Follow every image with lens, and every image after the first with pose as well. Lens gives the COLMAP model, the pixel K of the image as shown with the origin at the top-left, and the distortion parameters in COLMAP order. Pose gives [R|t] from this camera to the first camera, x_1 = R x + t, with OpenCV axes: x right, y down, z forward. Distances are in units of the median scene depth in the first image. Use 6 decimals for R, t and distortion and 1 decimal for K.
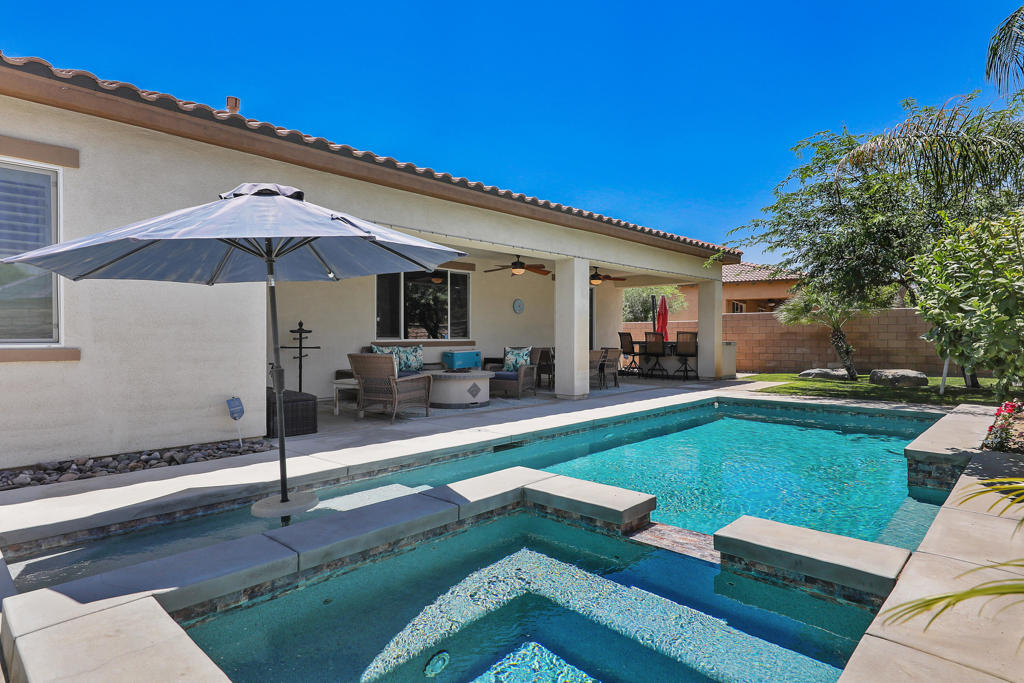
lens RADIAL K [[553.1, 0, 512.0], [0, 553.1, 341.5], [0, 0, 1]] dist [0.004006, 0.000003]
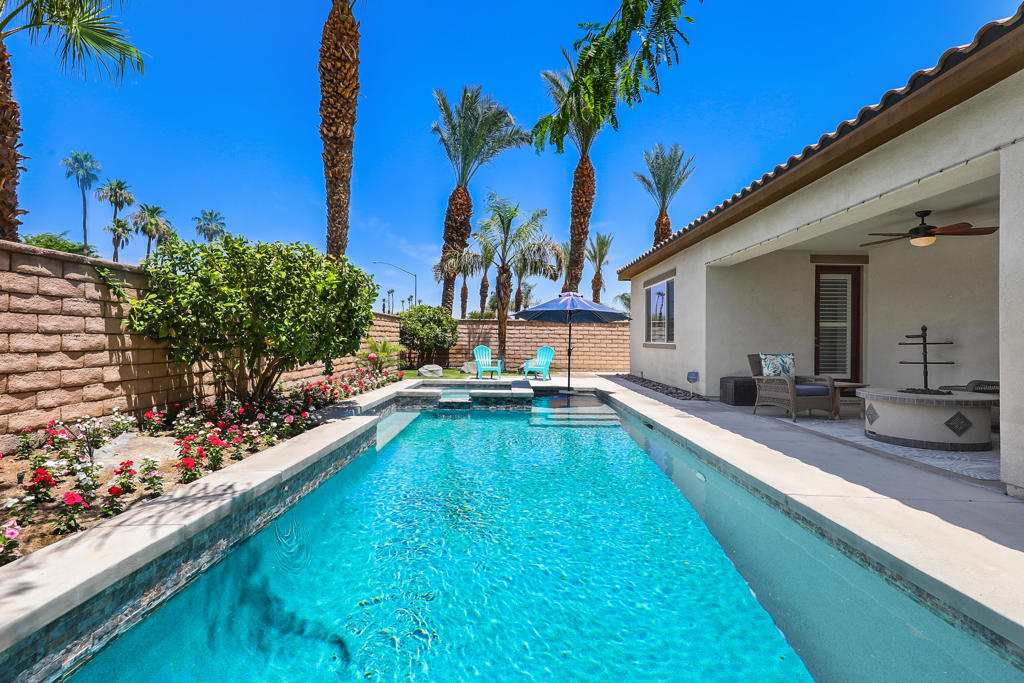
lens RADIAL K [[486.4, 0, 539.5], [0, 486.4, 345.7], [0, 0, 1]] dist [0.000212, -0.000707]
pose [[-0.691591, 0.004816, -0.722273, 0.535262], [-0.010451, 0.999806, 0.016673, -0.002106], [0.722213, 0.019080, -0.691407, 0.886766]]
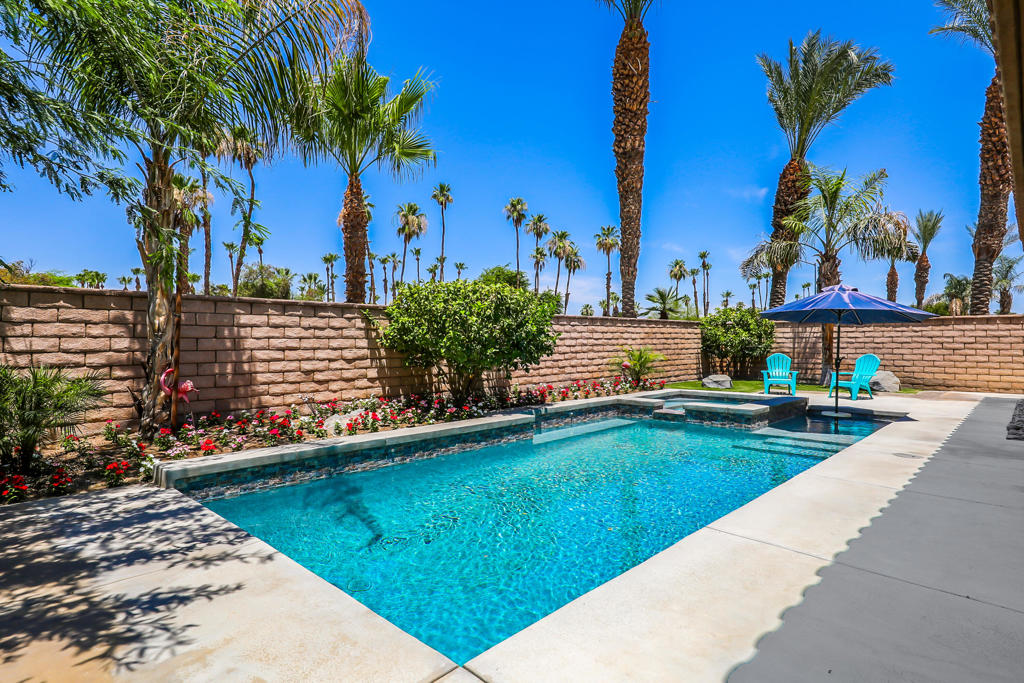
lens RADIAL K [[550.2, 0, 512.0], [0, 550.2, 341.5], [0, 0, 1]] dist [0.002684, 0.000666]
pose [[-0.999917, 0.006836, -0.010963, 0.322064], [0.006837, 0.999977, -0.000038, -0.009283], [0.010962, -0.000113, -0.999940, 1.085461]]
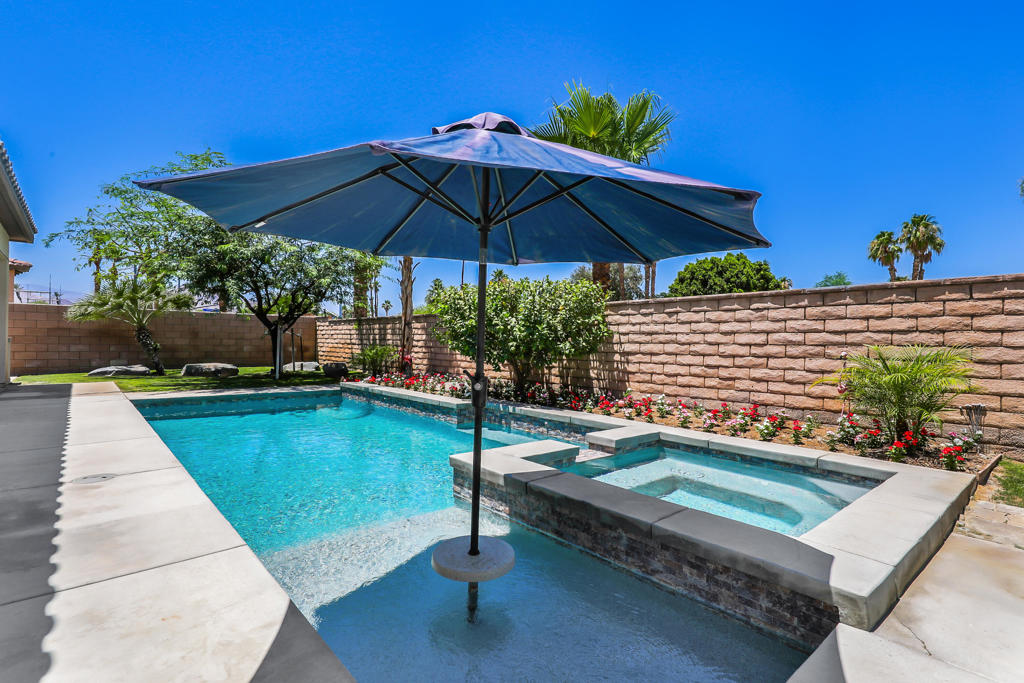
lens RADIAL K [[496.9, 0, 512.0], [0, 496.9, 341.5], [0, 0, 1]] dist [0.016388, -0.000105]
pose [[0.091164, 0.005014, 0.995823, -0.351648], [-0.011107, 0.999930, -0.004018, 0.001063], [-0.995774, -0.010694, 0.091213, 0.291468]]
